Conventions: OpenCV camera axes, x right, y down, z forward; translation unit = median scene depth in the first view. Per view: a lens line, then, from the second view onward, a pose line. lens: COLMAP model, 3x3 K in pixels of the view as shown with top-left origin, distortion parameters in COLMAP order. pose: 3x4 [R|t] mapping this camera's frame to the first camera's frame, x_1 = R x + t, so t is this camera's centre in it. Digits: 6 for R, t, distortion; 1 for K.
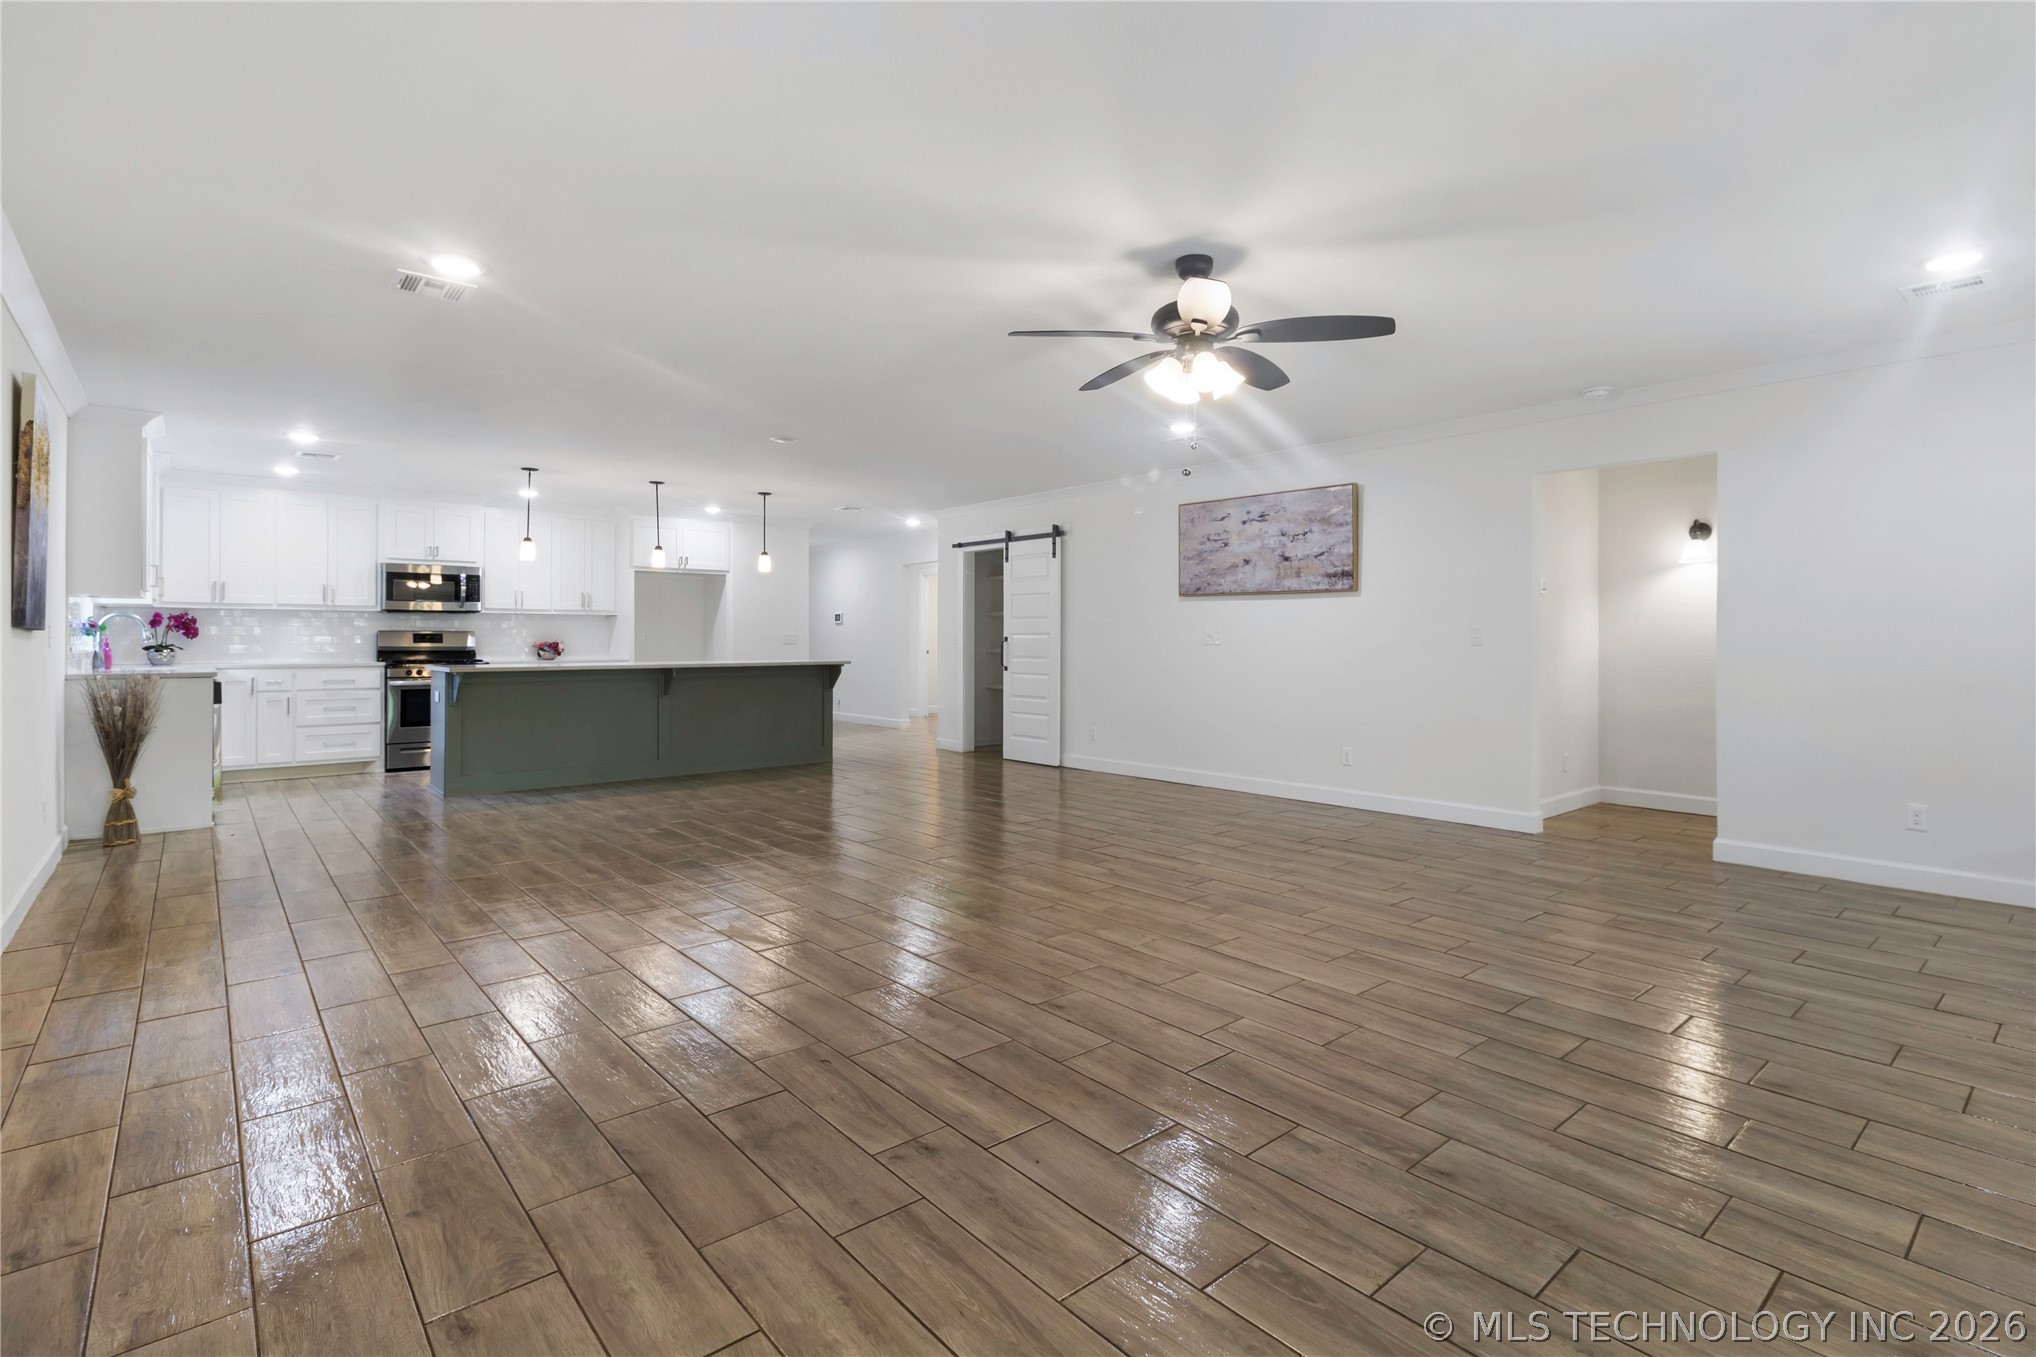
lens RADIAL K [[952.2, 0, 1014.6], [0, 952.2, 660.8], [0, 0, 1]] dist [0.005850, 0.001462]
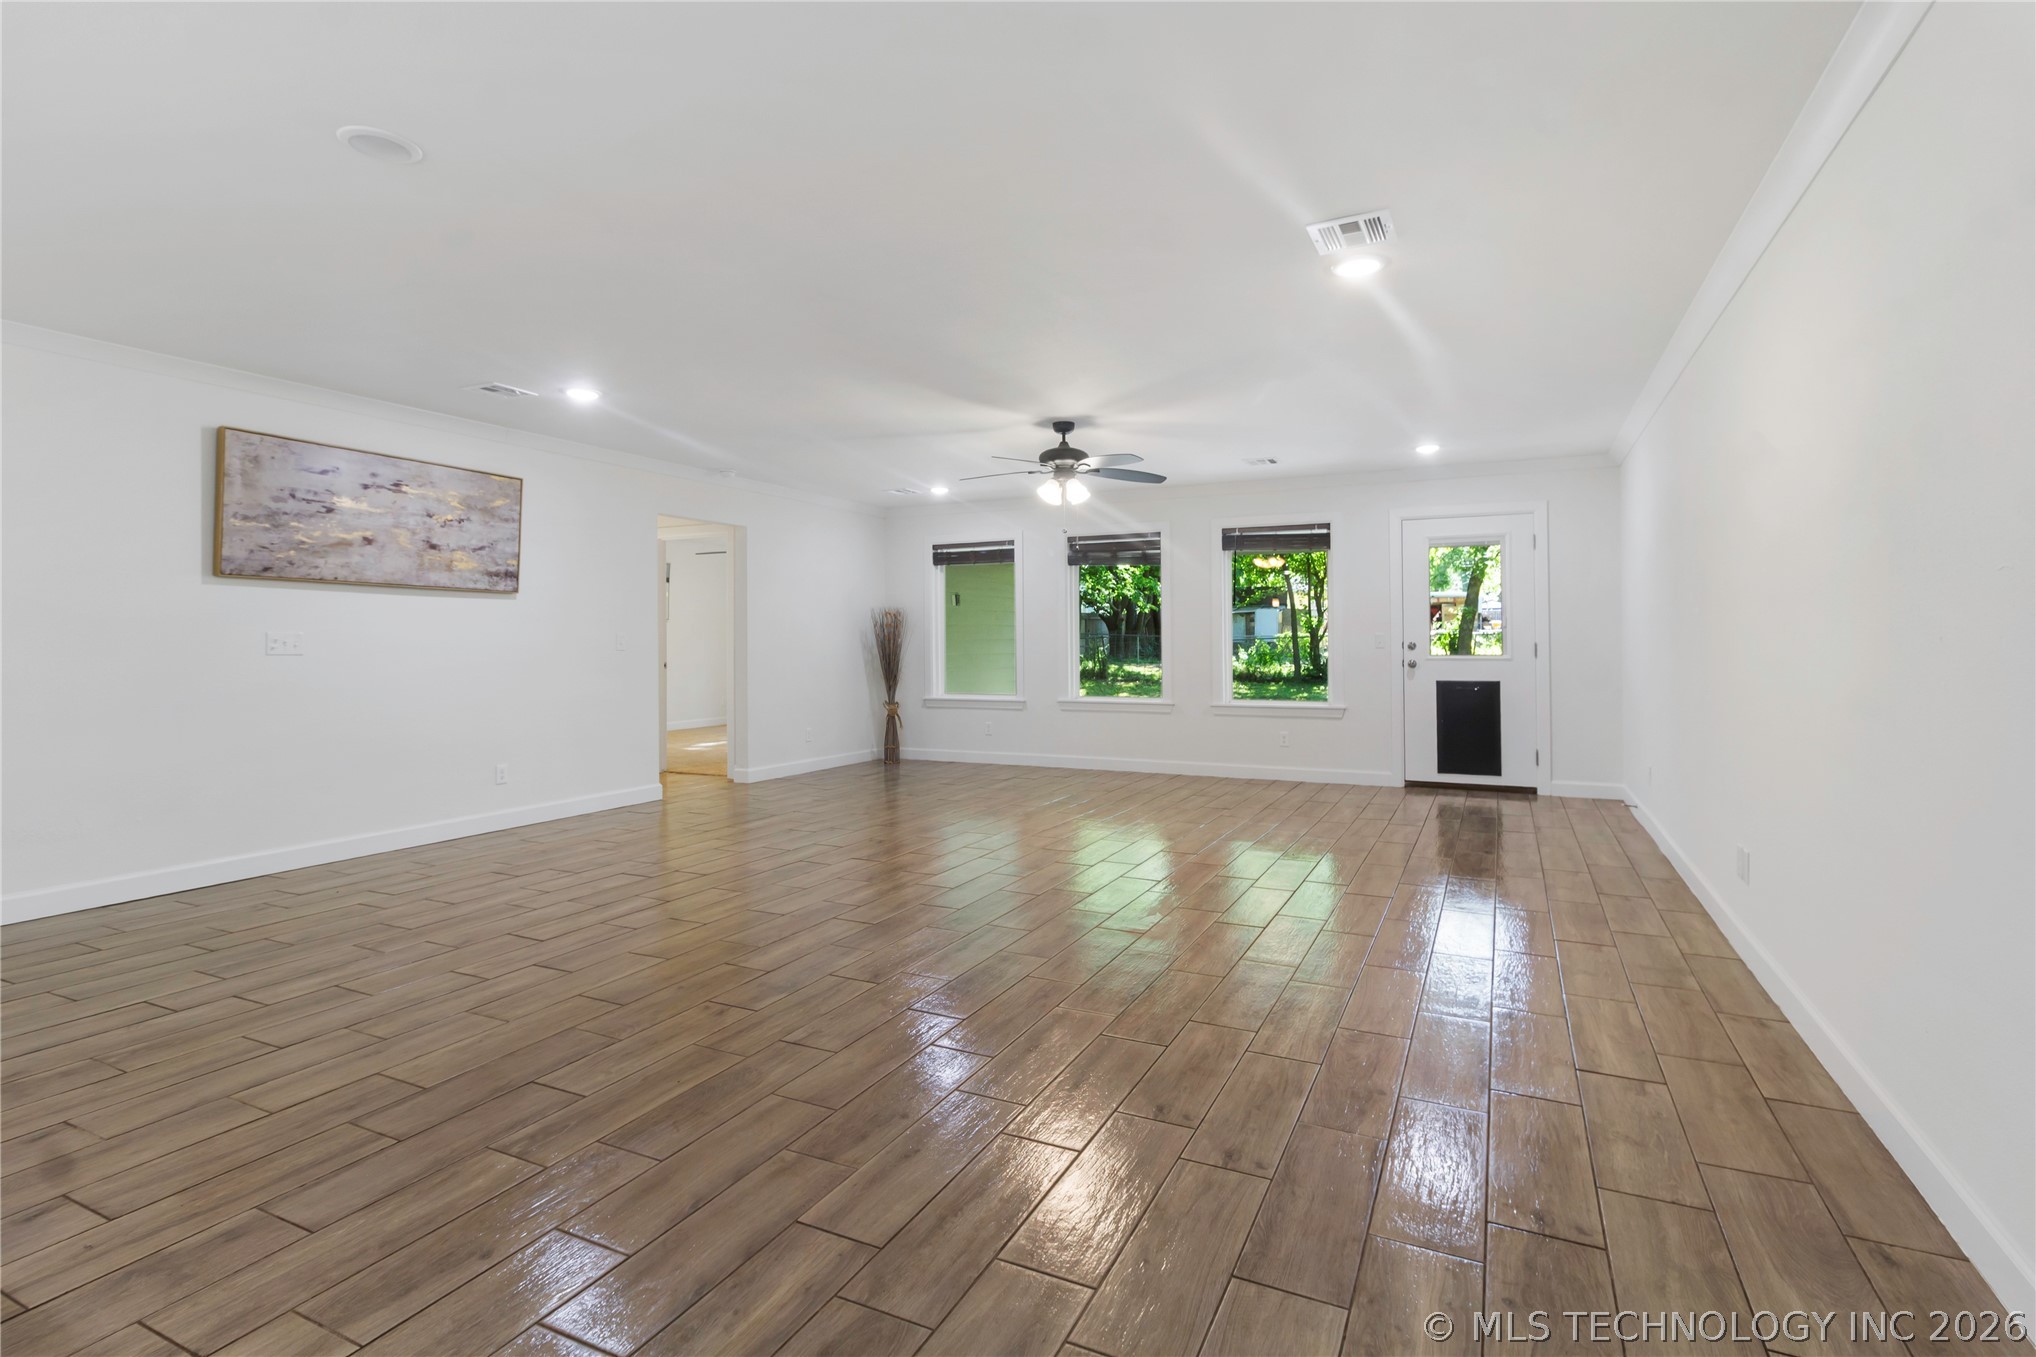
lens RADIAL K [[952.2, 0, 1061.9], [0, 952.2, 638.9], [0, 0, 1]] dist [0.005850, 0.001462]
pose [[-0.413975, 0.001014, 0.910288, -0.657355], [0.018825, 0.999795, 0.007448, -0.024098], [-0.910093, 0.020220, -0.413910, 0.832462]]
